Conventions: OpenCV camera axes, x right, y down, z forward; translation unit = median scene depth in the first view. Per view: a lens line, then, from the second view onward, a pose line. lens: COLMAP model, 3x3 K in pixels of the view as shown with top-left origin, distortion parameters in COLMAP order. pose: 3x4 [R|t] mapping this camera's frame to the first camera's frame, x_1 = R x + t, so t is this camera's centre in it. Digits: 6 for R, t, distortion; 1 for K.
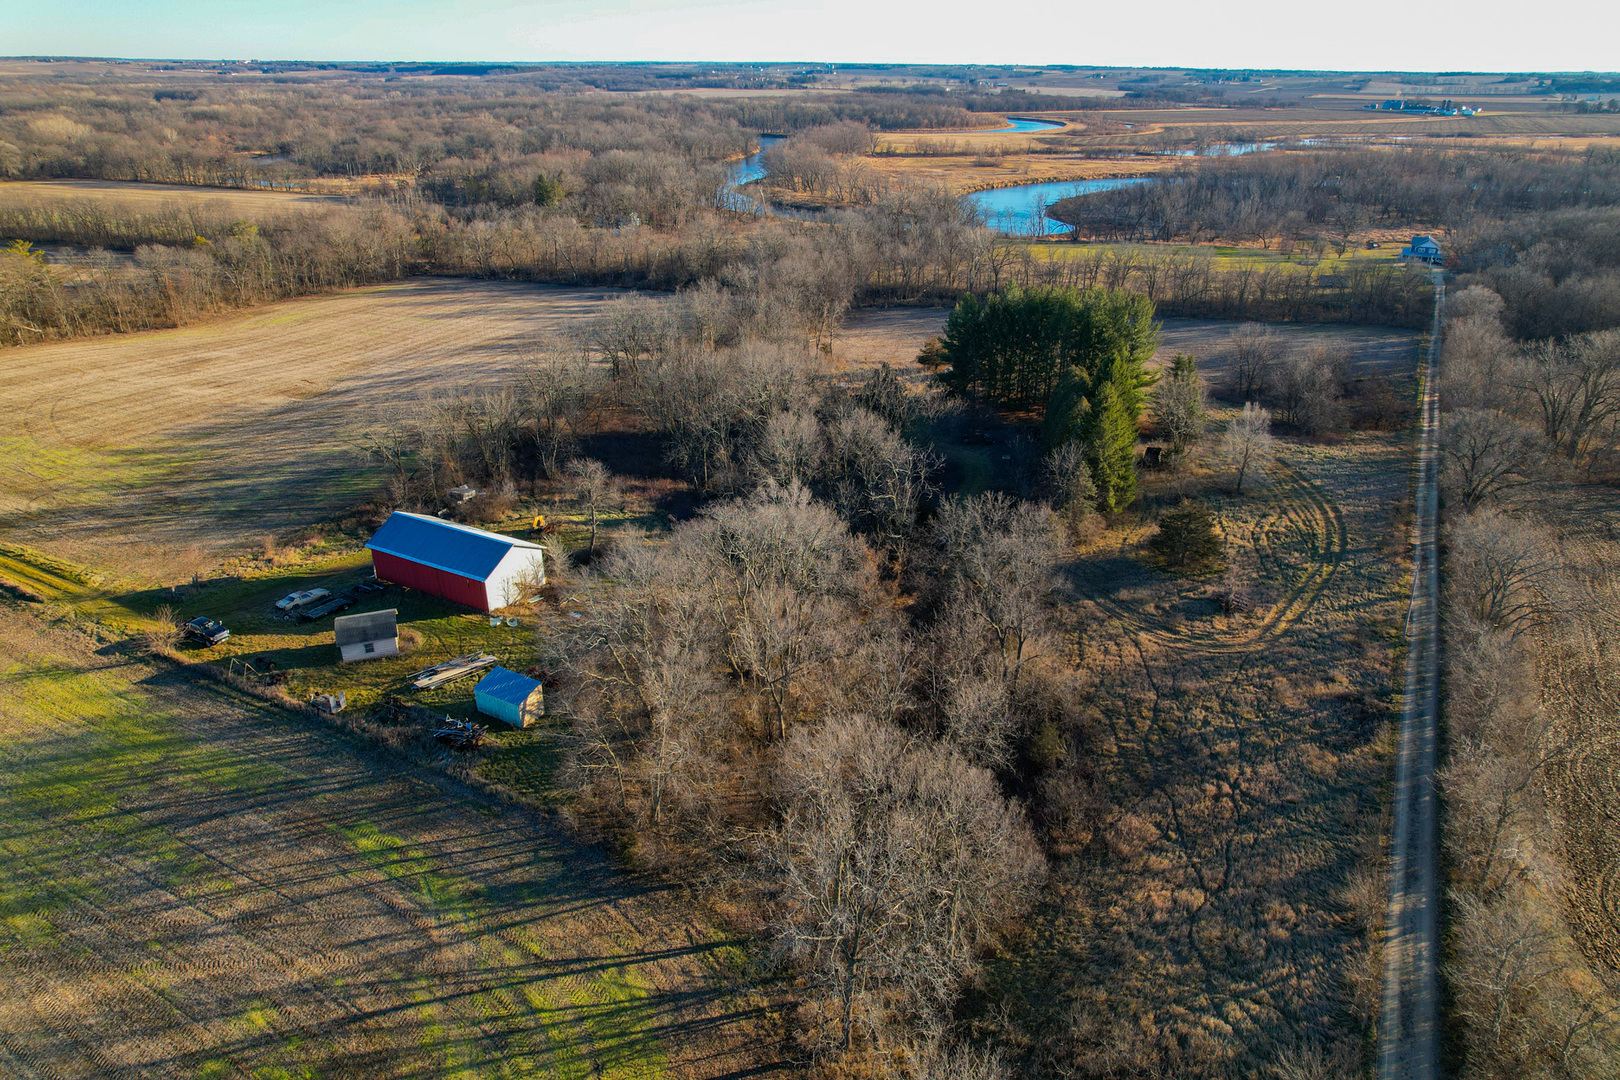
lens RADIAL K [[1040.5, 0, 821.0], [0, 1040.5, 537.1], [0, 0, 1]] dist [-0.087964, 0.083304]
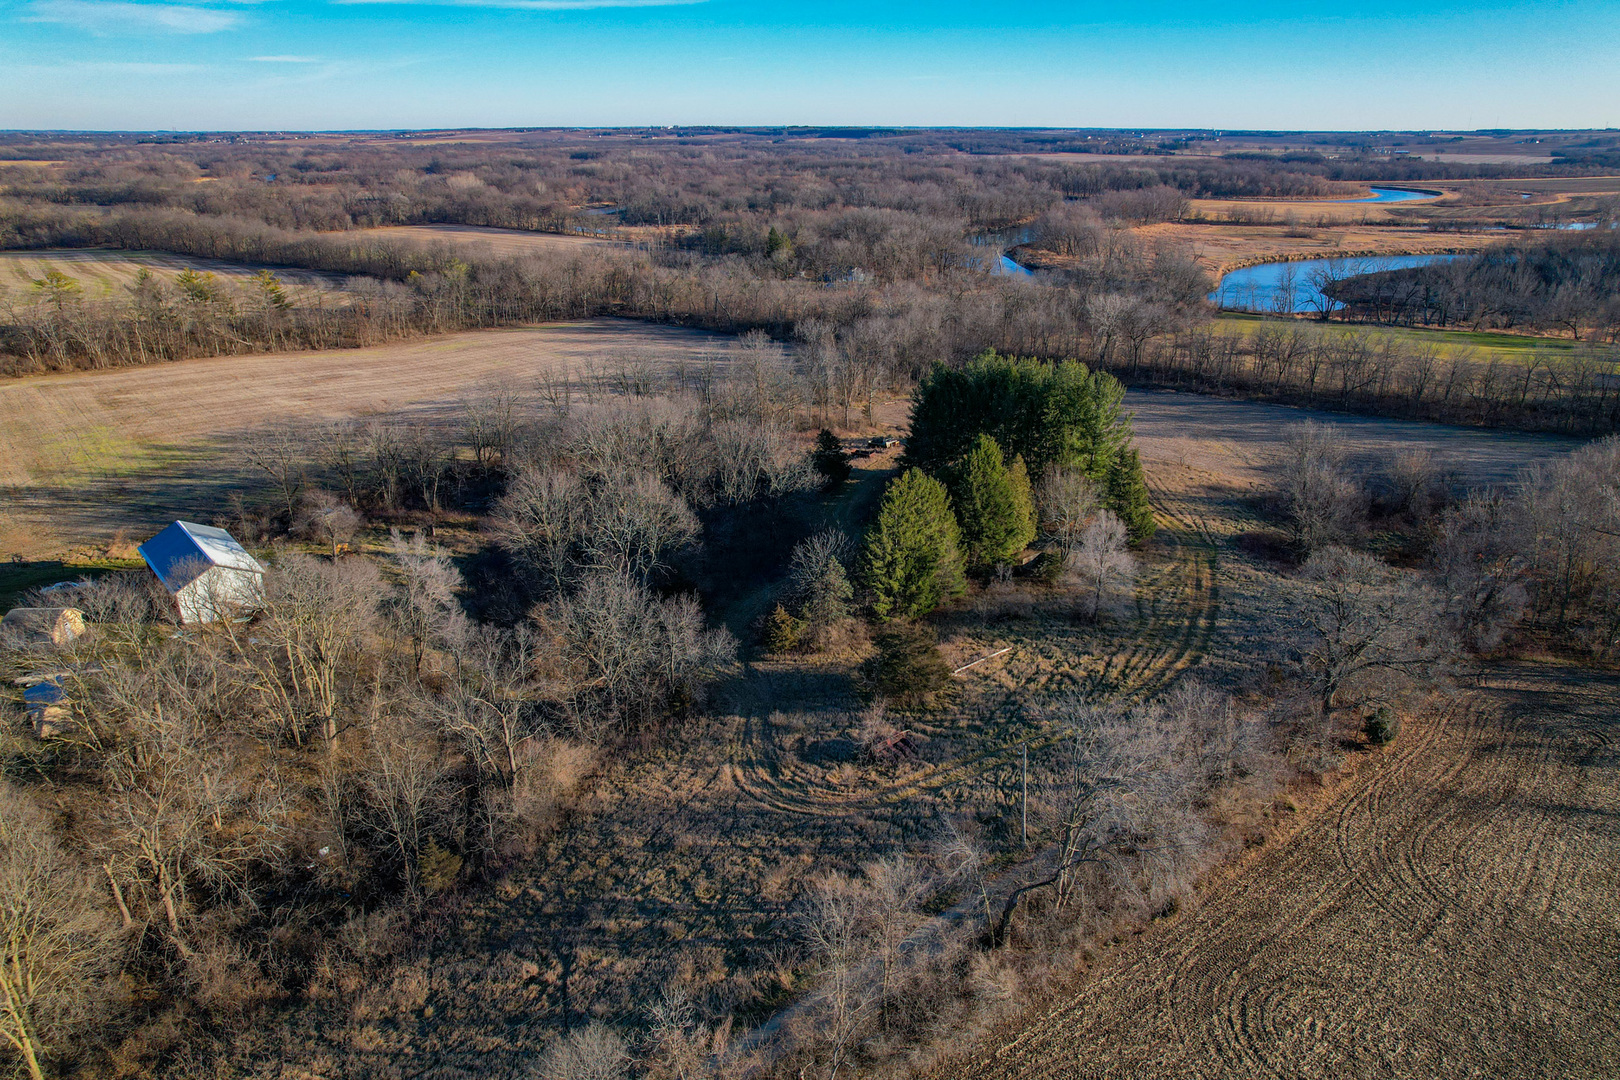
lens RADIAL K [[1040.5, 0, 821.0], [0, 1040.5, 537.1], [0, 0, 1]] dist [-0.087964, 0.083304]
pose [[0.940138, 0.118584, -0.319498, 0.511348], [-0.136105, 0.990145, -0.032996, -0.058561], [0.312437, 0.074506, 0.947012, 0.184686]]
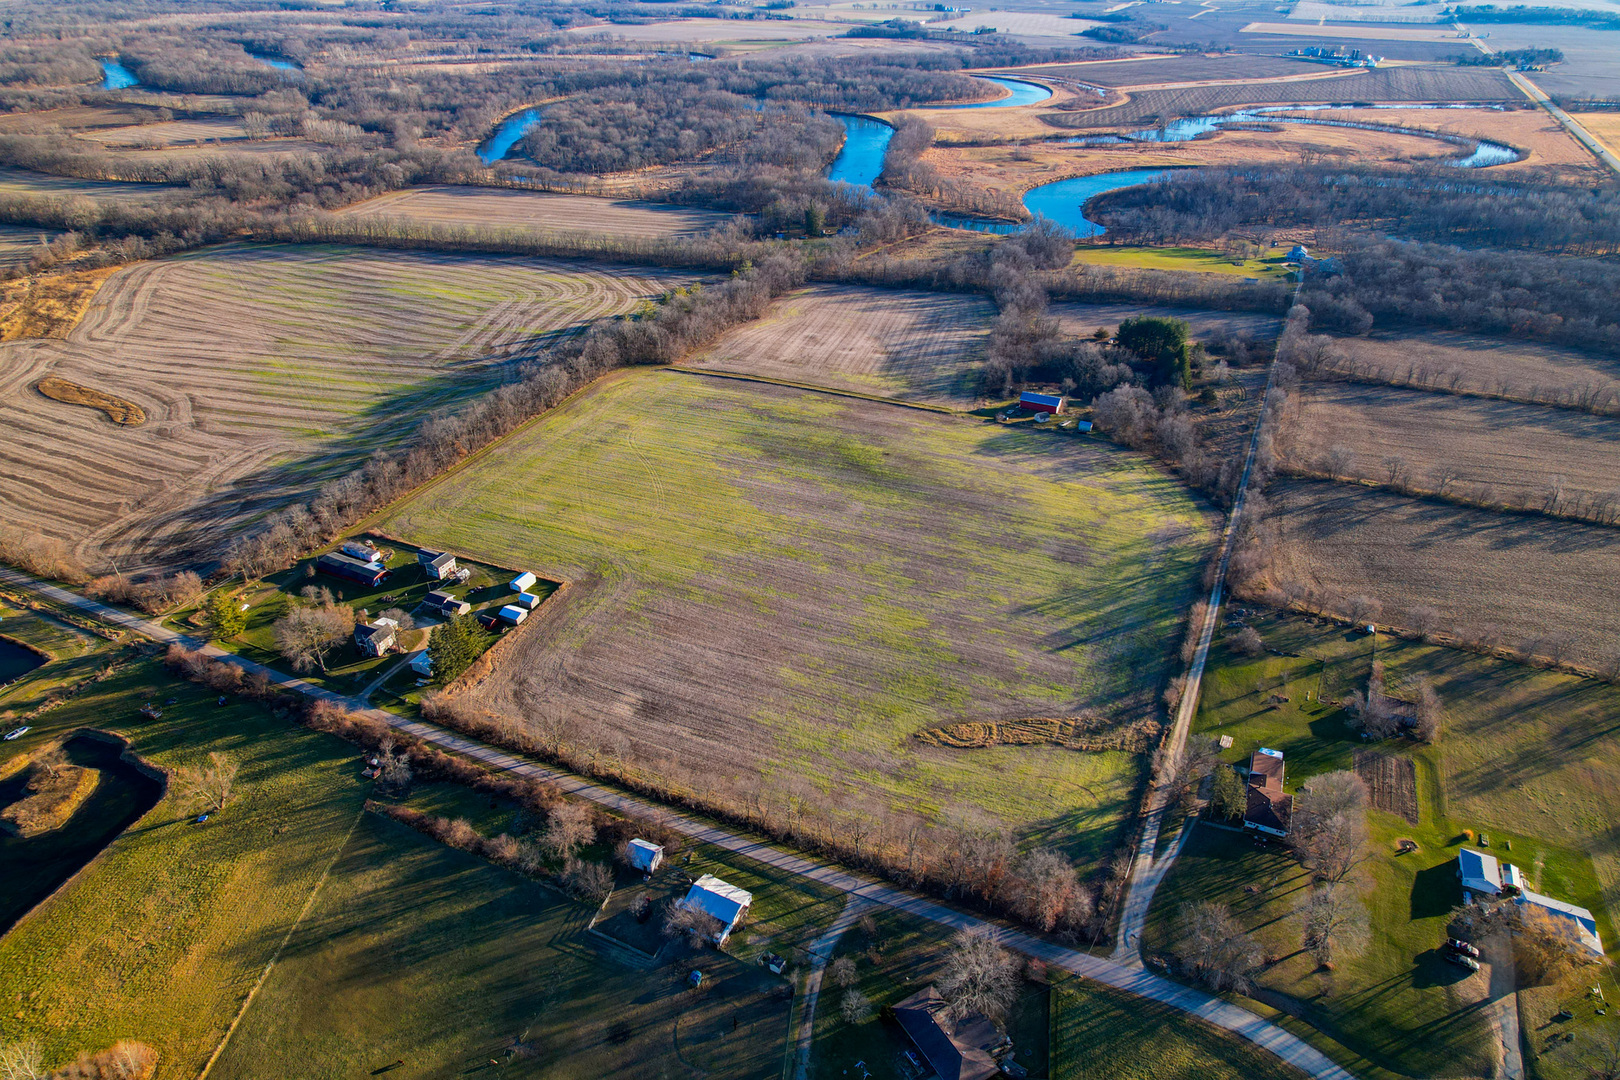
lens RADIAL K [[1040.5, 0, 821.0], [0, 1040.5, 537.1], [0, 0, 1]] dist [-0.087964, 0.083304]
pose [[0.997846, -0.026531, 0.059993, -1.354887], [0.020635, 0.995085, 0.096846, 0.125078], [-0.062268, -0.095399, 0.993490, -2.835994]]
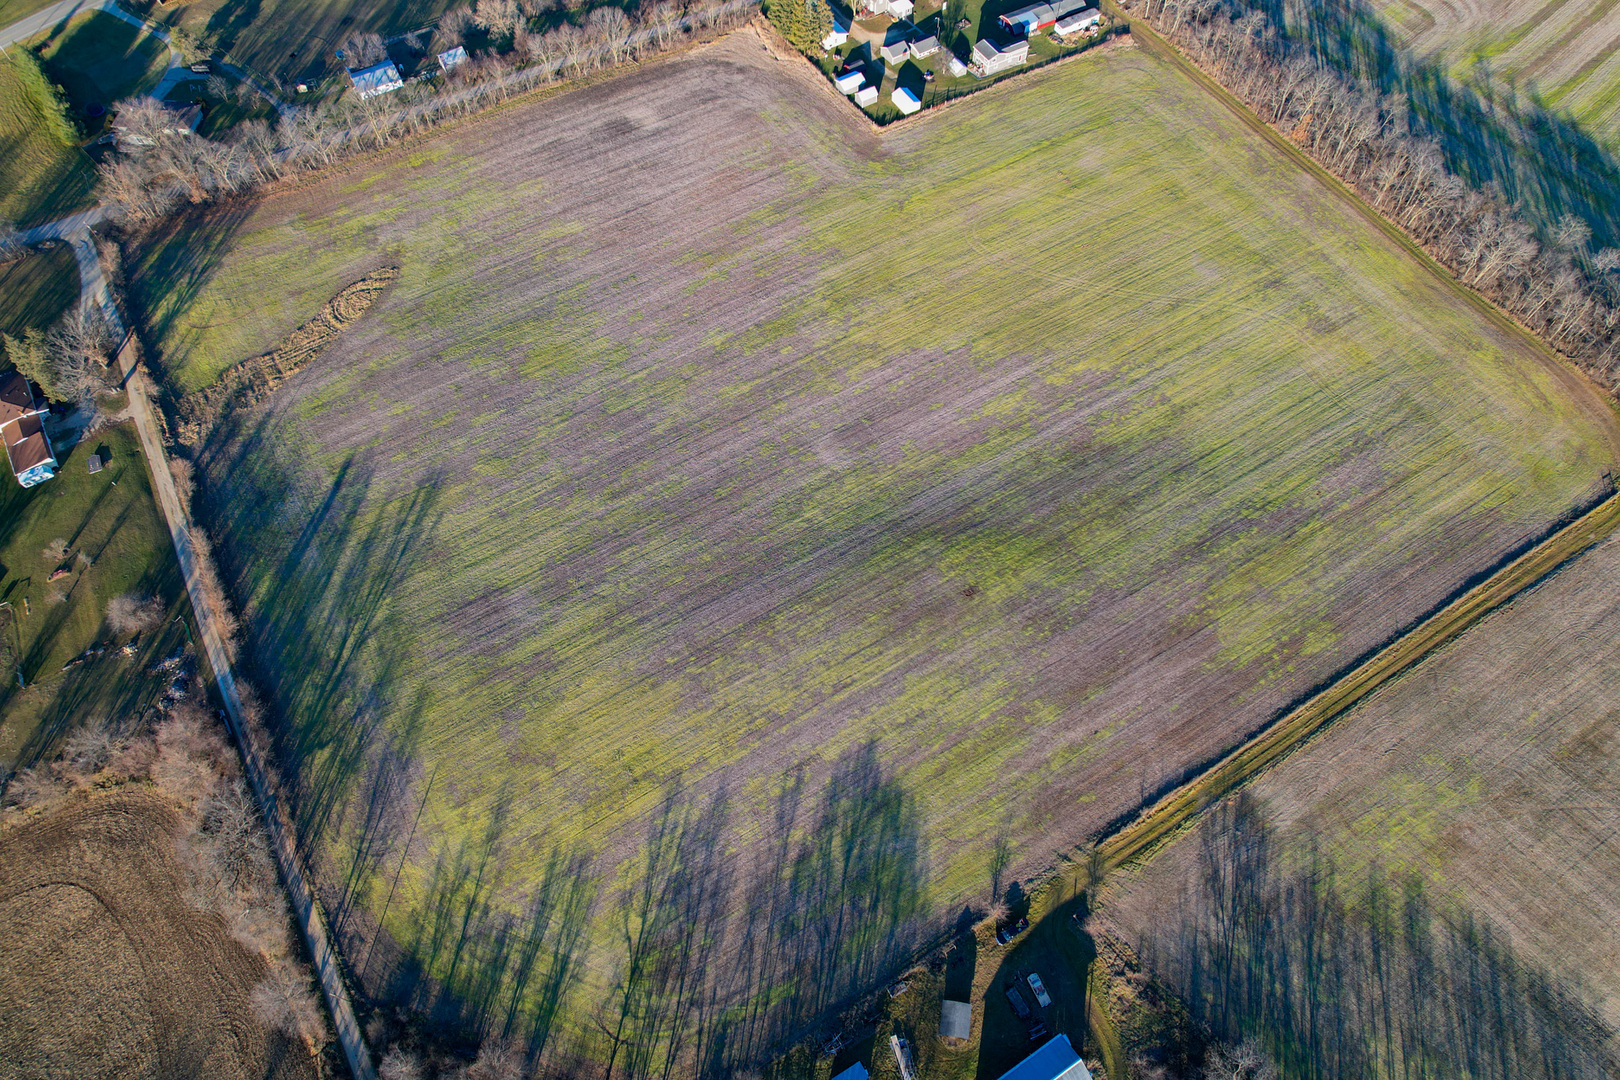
lens RADIAL K [[1040.5, 0, 821.0], [0, 1040.5, 537.1], [0, 0, 1]] dist [-0.087964, 0.083304]
pose [[-0.501638, 0.753630, -0.424737, -0.165728], [-0.360910, 0.263890, 0.894486, -1.248134], [0.786195, 0.602000, 0.139616, 0.058494]]
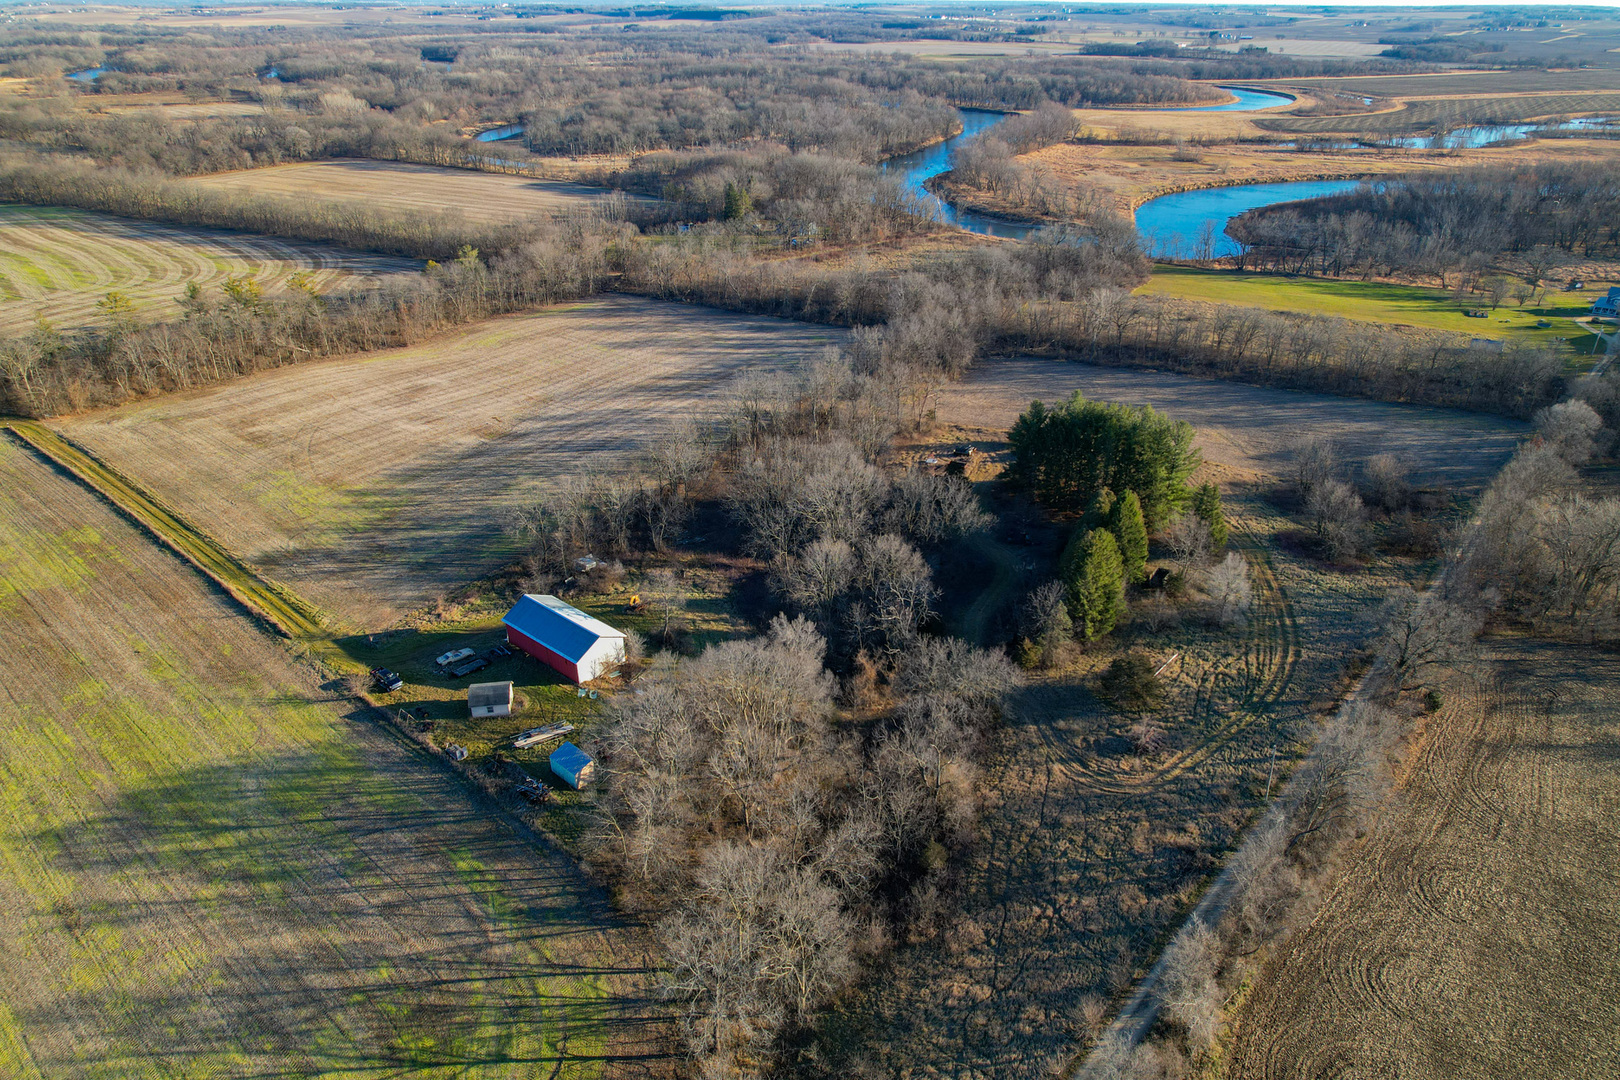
lens RADIAL K [[1040.5, 0, 821.0], [0, 1040.5, 537.1], [0, 0, 1]] dist [-0.087964, 0.083304]
pose [[0.978848, 0.091806, -0.182833, 0.191935], [-0.082293, 0.994862, 0.058969, -0.194631], [0.187307, -0.042676, 0.981374, -0.238464]]
